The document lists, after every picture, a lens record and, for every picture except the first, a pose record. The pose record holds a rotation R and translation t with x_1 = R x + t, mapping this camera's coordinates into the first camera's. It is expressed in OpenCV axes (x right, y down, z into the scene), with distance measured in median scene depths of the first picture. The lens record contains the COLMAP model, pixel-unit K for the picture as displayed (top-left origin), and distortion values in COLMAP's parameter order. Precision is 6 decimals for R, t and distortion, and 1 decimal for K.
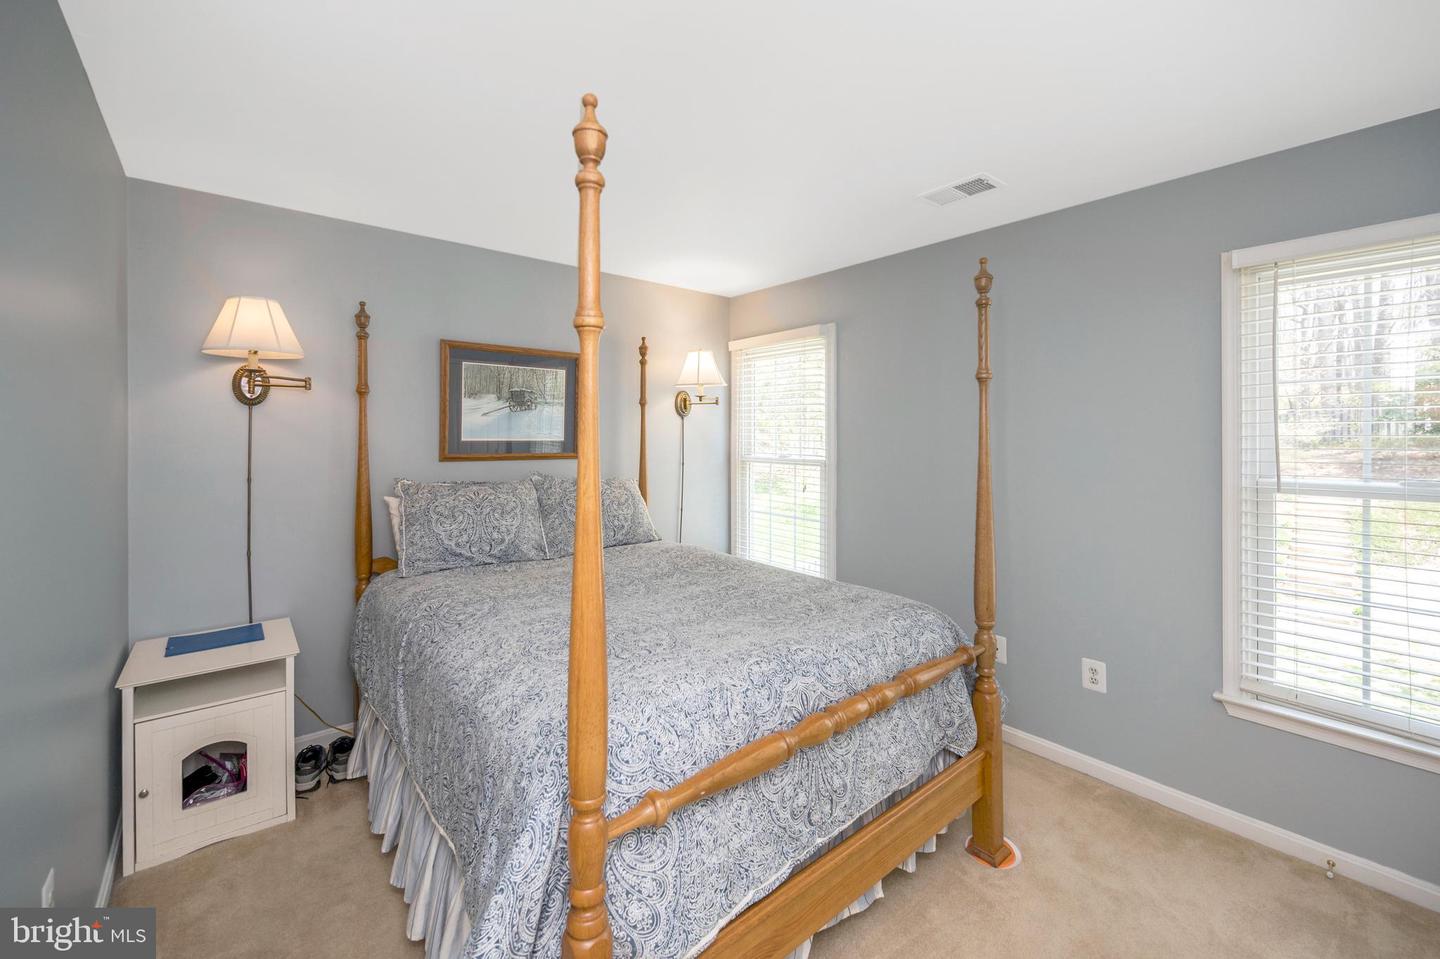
lens RADIAL K [[596.8, 0, 719.5], [0, 596.8, 437.0], [0, 0, 1]] dist [0.001160, -0.000269]
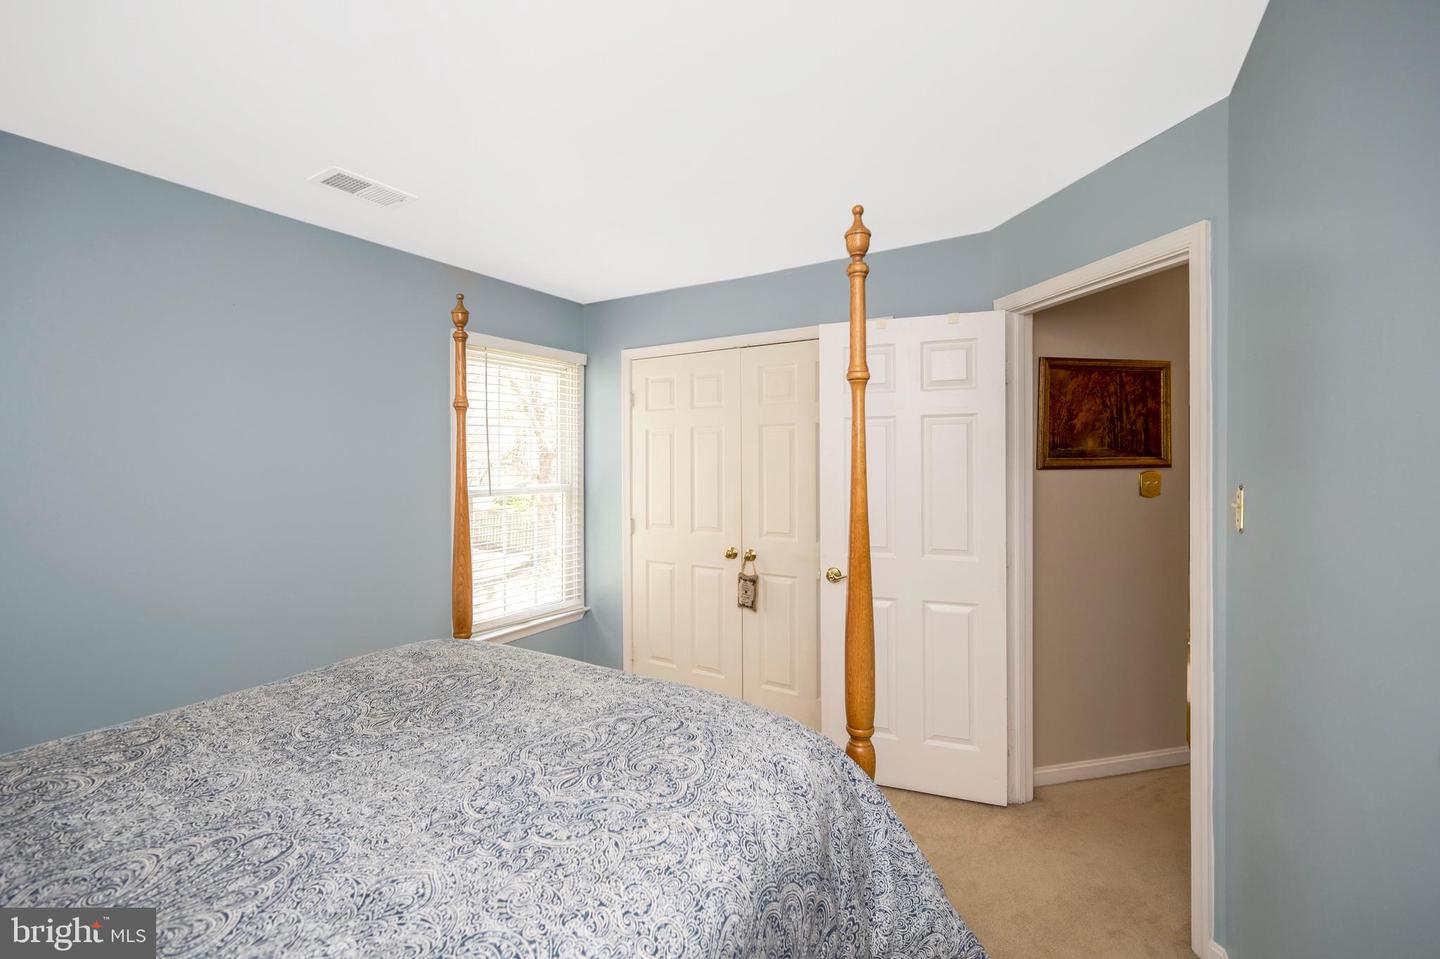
lens RADIAL K [[617.5, 0, 721.4], [0, 617.5, 459.9], [0, 0, 1]] dist [-0.001780, -0.000091]
pose [[-0.330809, -0.002244, 0.943695, -0.970472], [0.005525, 0.999975, 0.004315, -0.006669], [-0.943682, 0.006641, -0.330788, 1.190871]]
